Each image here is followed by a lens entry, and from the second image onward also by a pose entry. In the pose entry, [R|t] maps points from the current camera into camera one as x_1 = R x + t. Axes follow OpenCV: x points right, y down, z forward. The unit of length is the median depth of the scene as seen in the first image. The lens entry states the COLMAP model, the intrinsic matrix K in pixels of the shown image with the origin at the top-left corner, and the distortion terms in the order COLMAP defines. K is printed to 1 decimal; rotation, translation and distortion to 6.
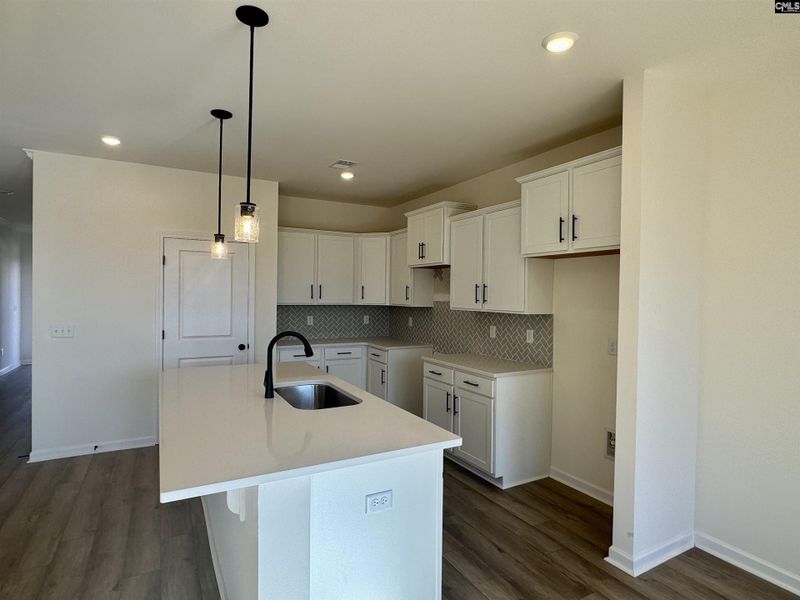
lens RADIAL K [[434.7, 0, 399.0], [0, 434.7, 296.6], [0, 0, 1]] dist [0.000891, -0.000183]
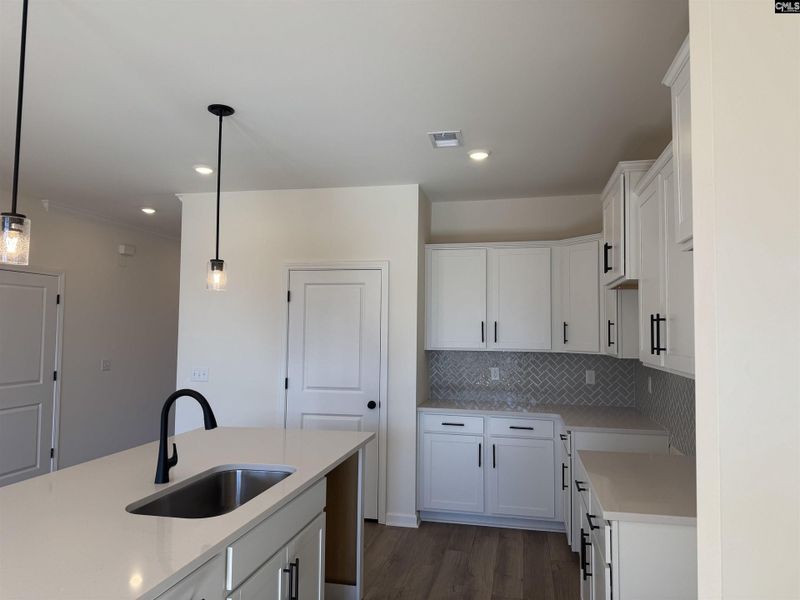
lens RADIAL K [[558.2, 0, 401.8], [0, 558.2, 303.0], [0, 0, 1]] dist [0.087161, -0.009172]
pose [[0.756691, -0.038809, -0.652620, 0.339000], [-0.002597, 0.998050, -0.062362, -0.001354], [0.653767, 0.048884, 0.755115, 0.295576]]
